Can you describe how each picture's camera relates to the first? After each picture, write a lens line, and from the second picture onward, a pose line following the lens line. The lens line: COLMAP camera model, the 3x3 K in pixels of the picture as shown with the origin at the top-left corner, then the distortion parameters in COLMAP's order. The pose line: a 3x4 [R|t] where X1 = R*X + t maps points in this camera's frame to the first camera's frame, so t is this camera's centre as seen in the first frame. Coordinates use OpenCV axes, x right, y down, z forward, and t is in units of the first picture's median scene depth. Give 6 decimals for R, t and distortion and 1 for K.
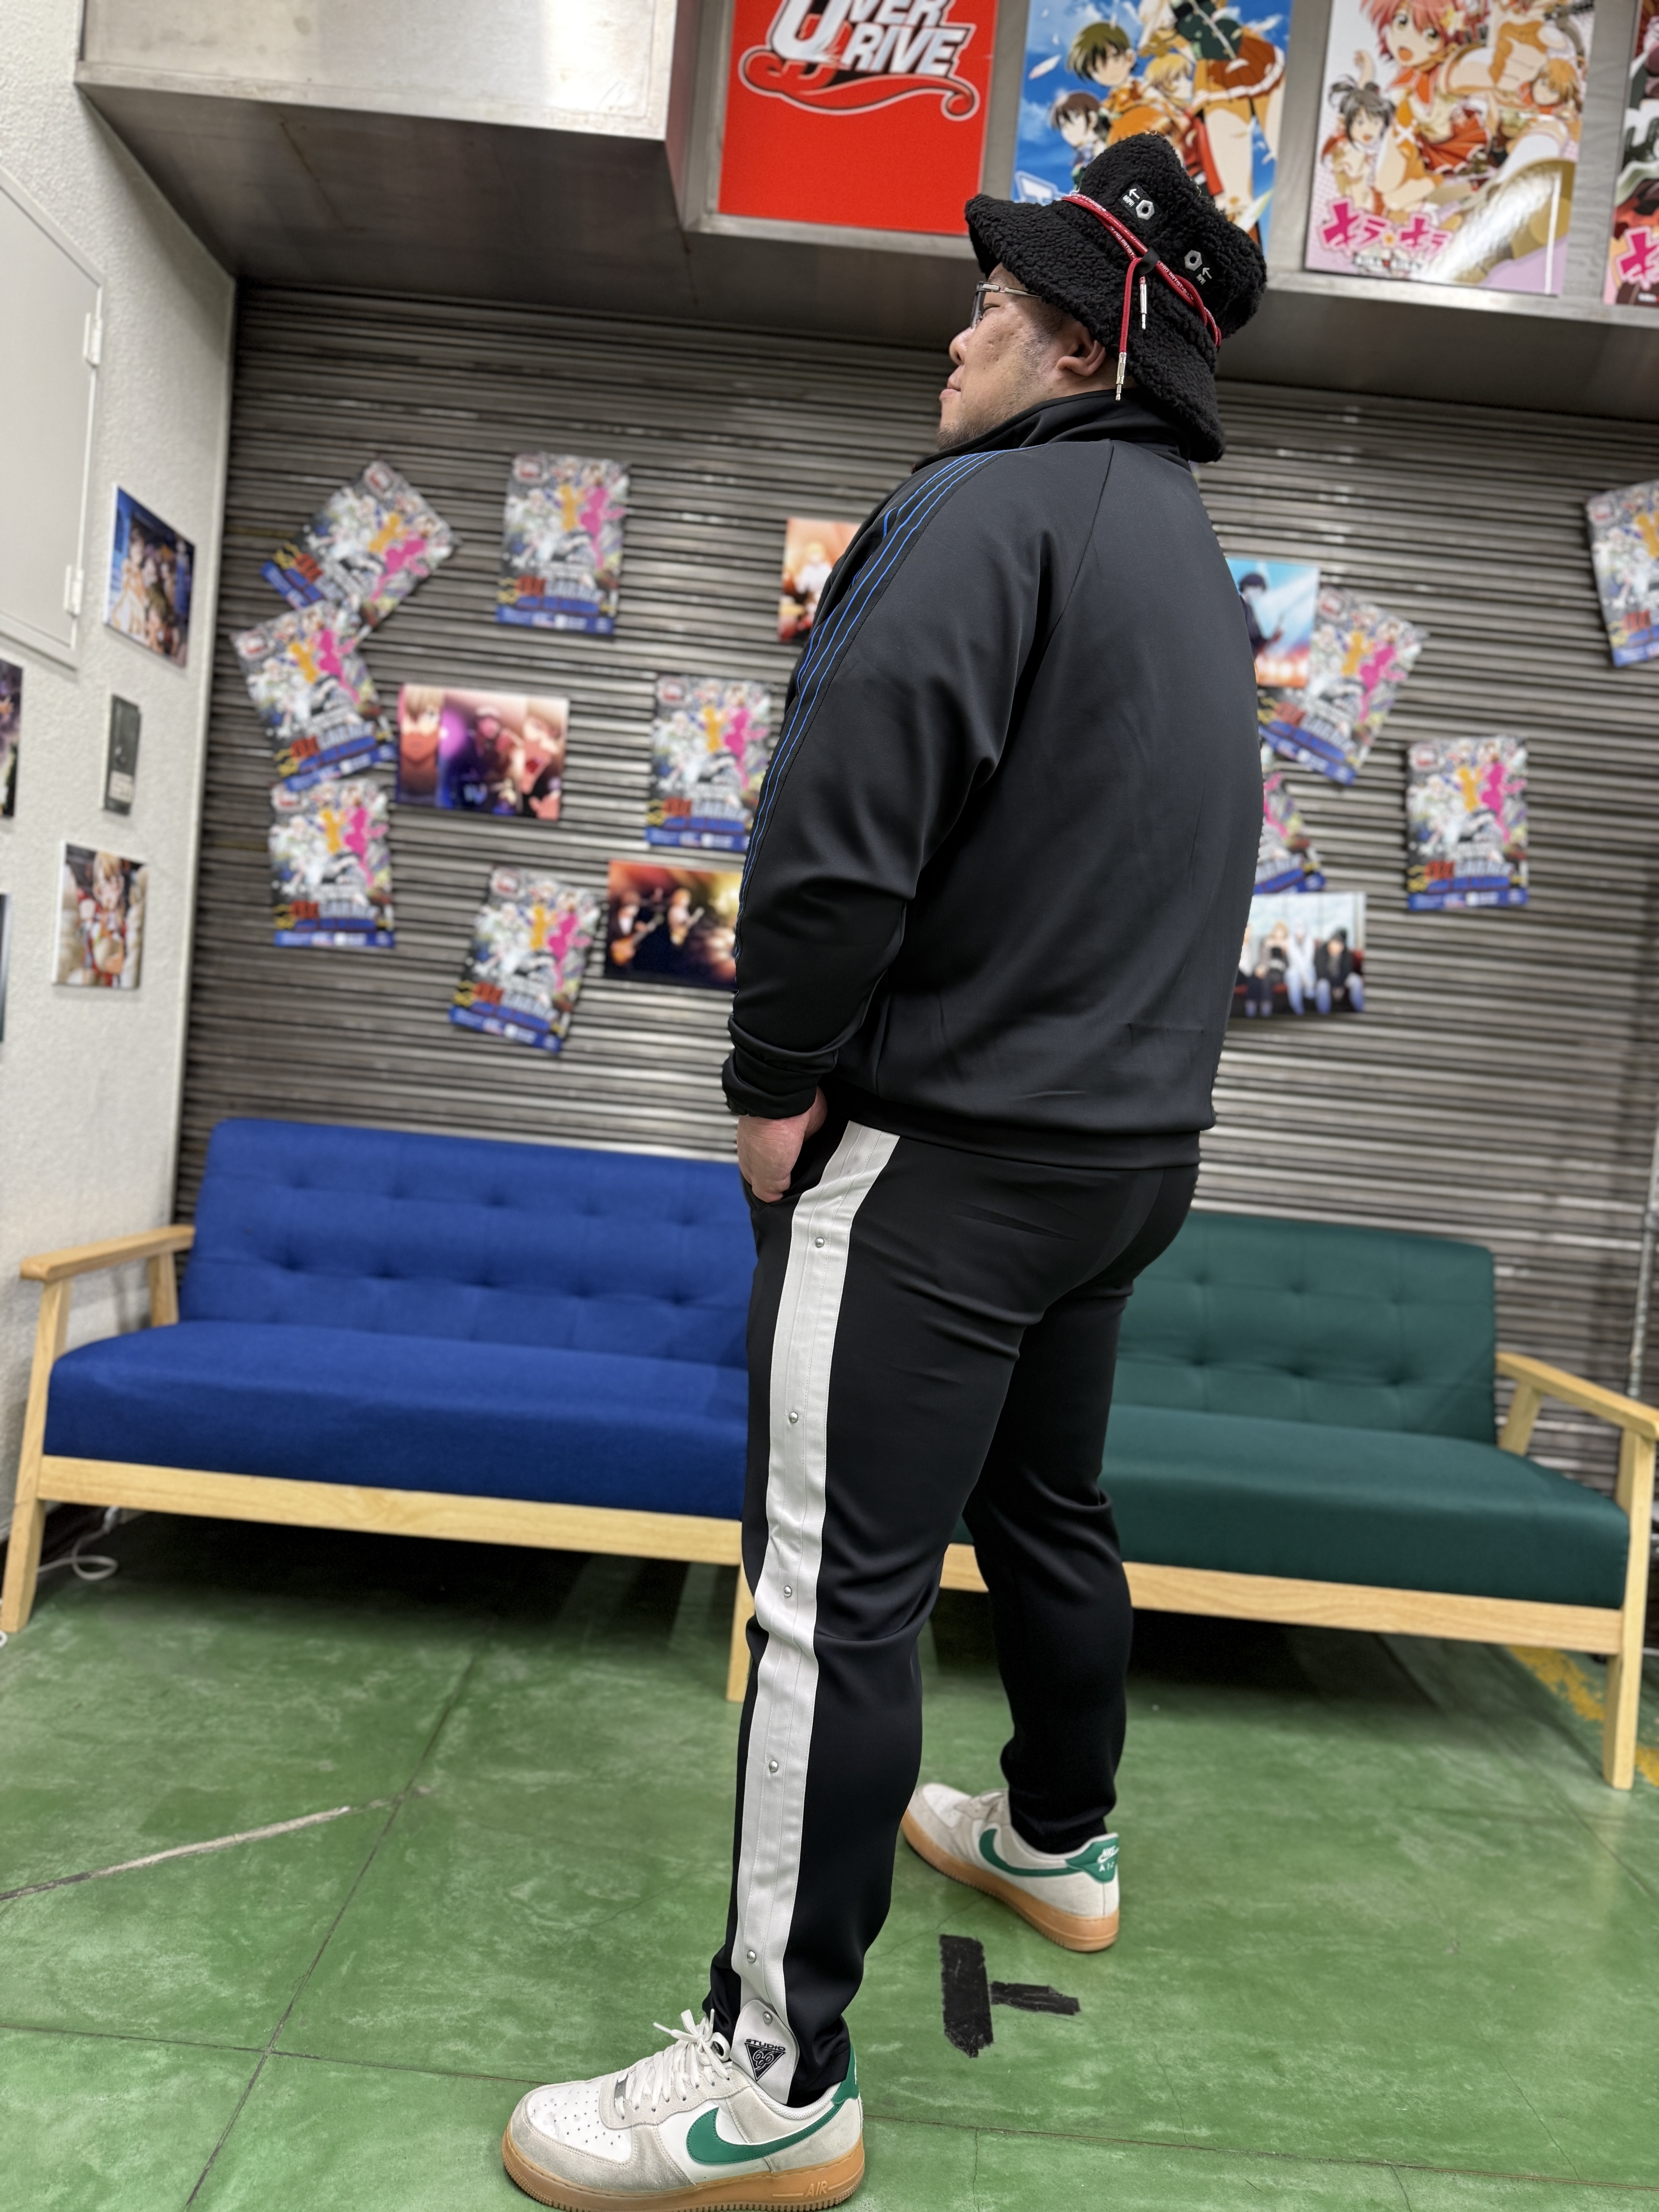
lens RADIAL K [[1579.0, 0, 819.7], [0, 1579.0, 1142.7], [0, 0, 1]] dist [0.004606, -0.036299]
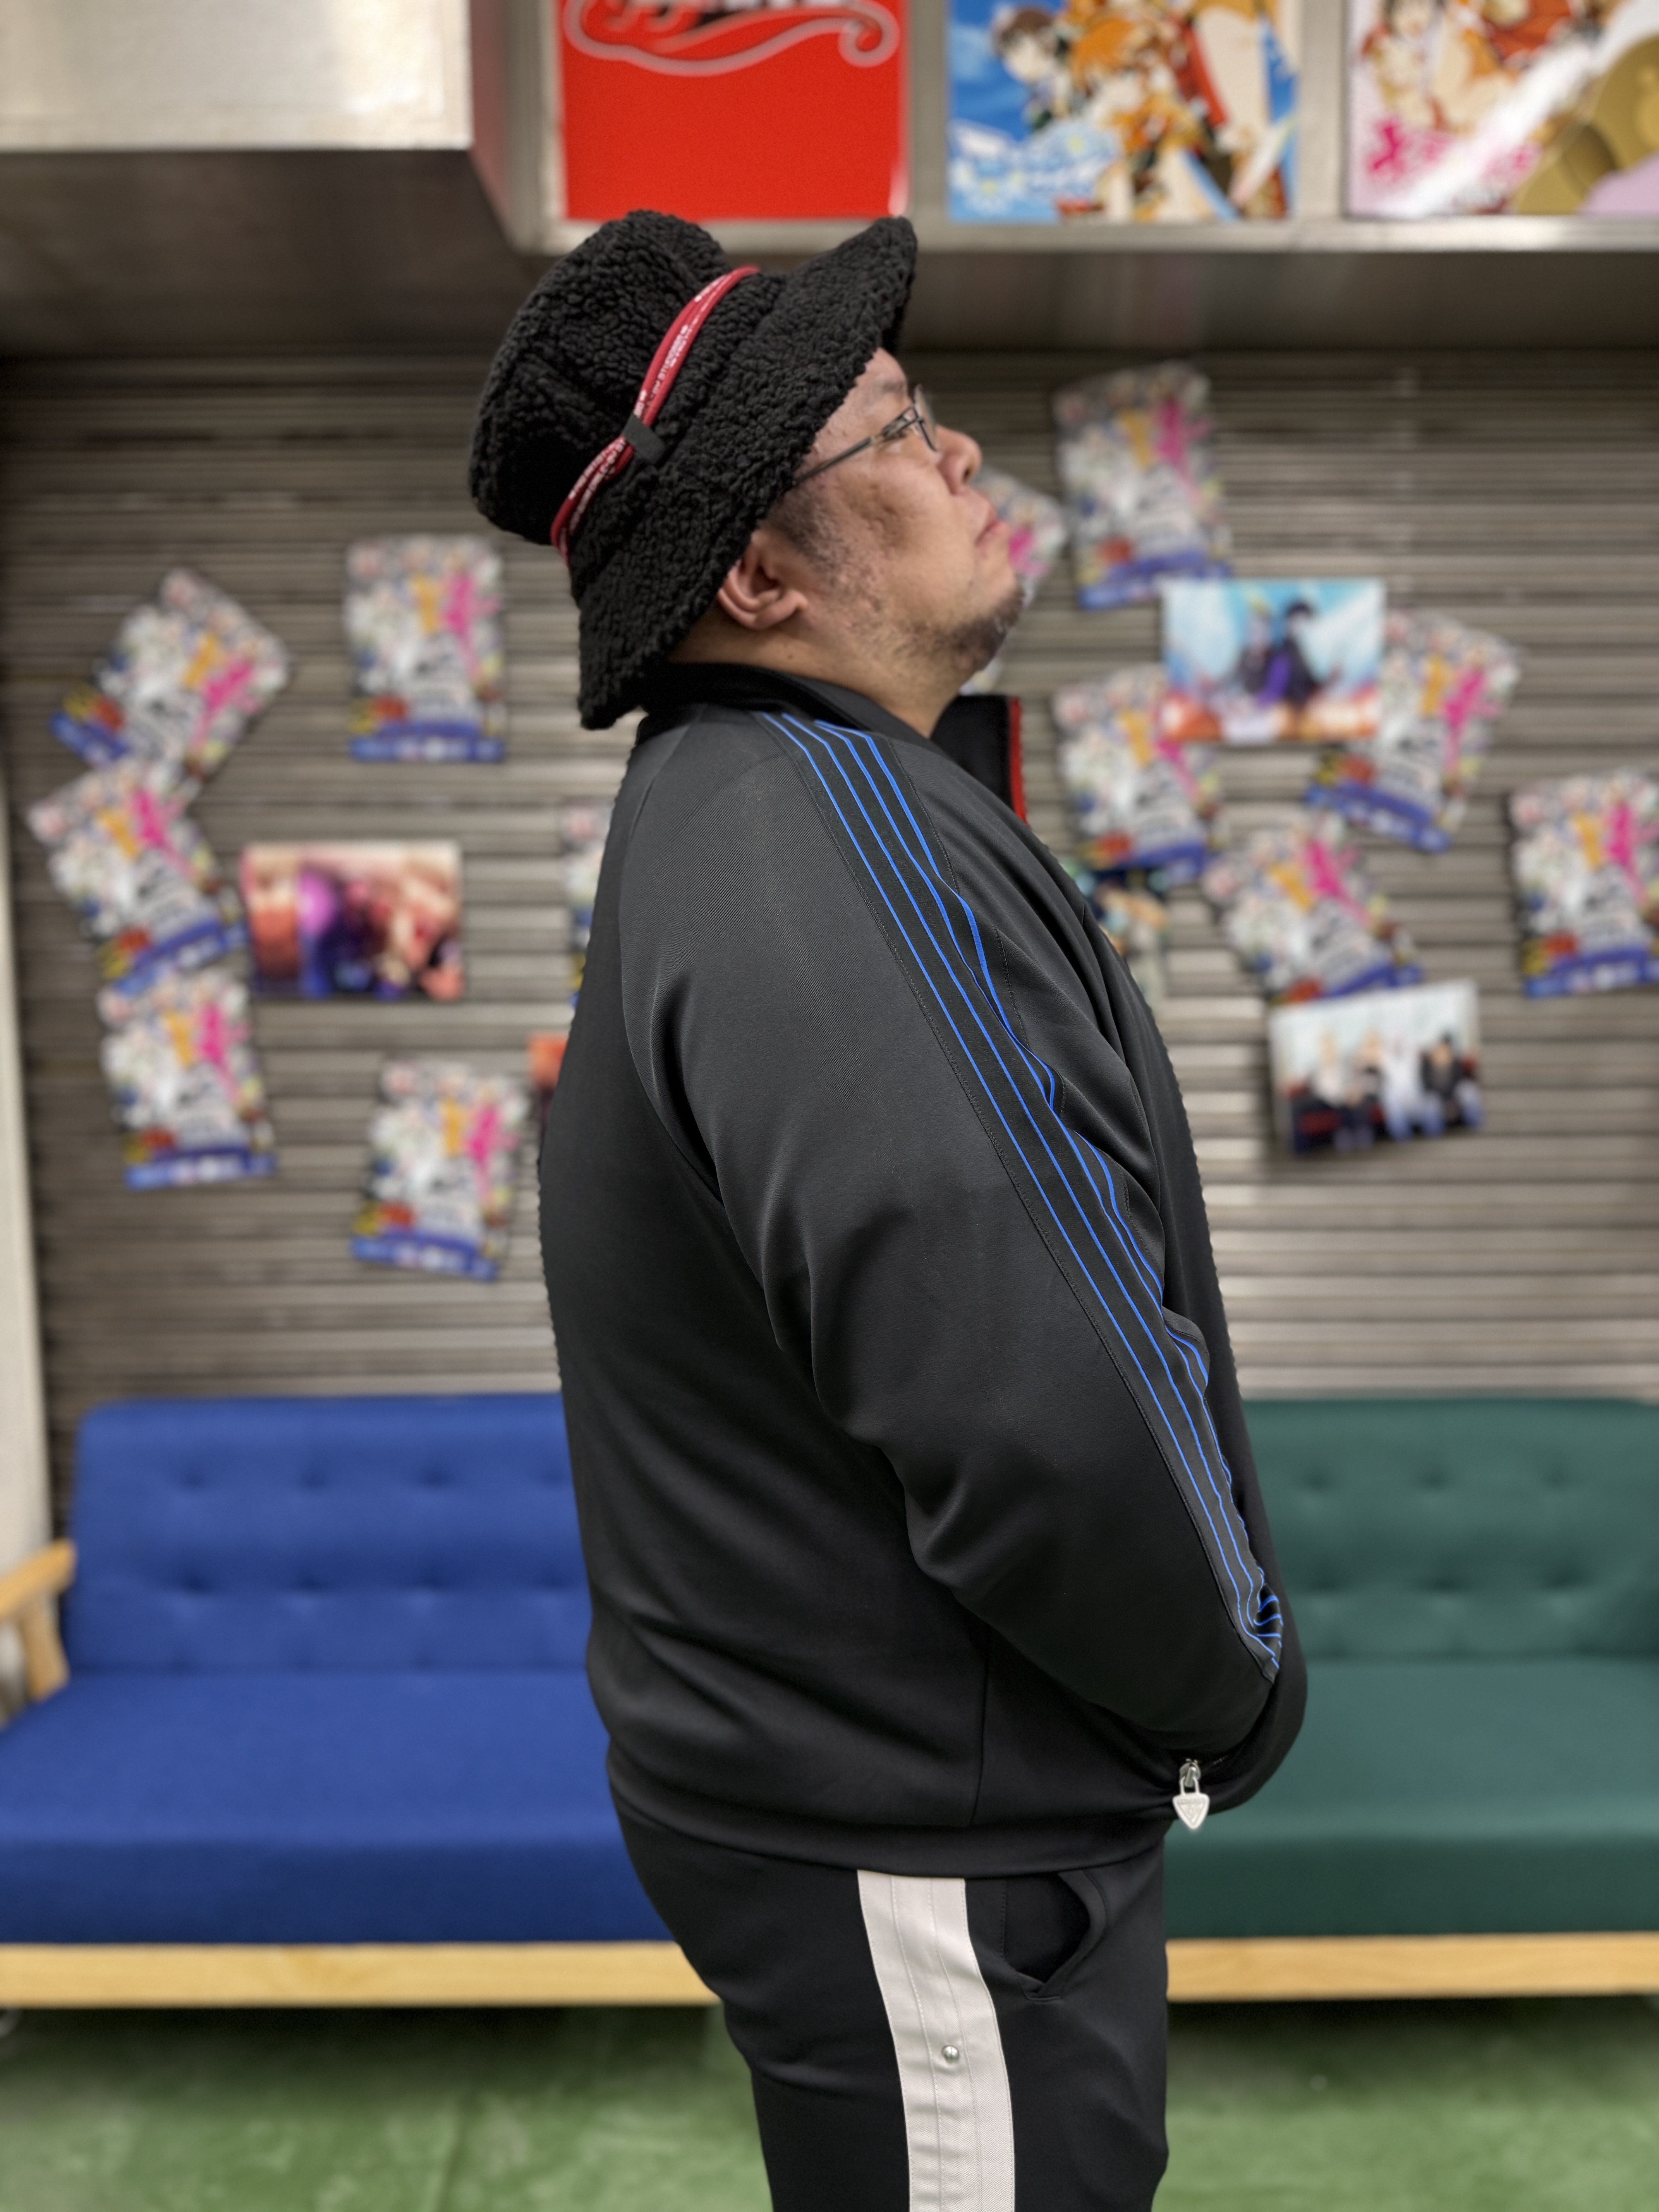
lens RADIAL K [[1564.1, 0, 829.5], [0, 1564.1, 1106.0], [0, 0, 1]] dist [-0.012383, -0.015251]
pose [[0.994599, -0.103702, -0.004218, 0.018410], [0.103786, 0.993540, 0.045901, -0.167603], [-0.000569, -0.046091, 0.998937, 0.208922]]
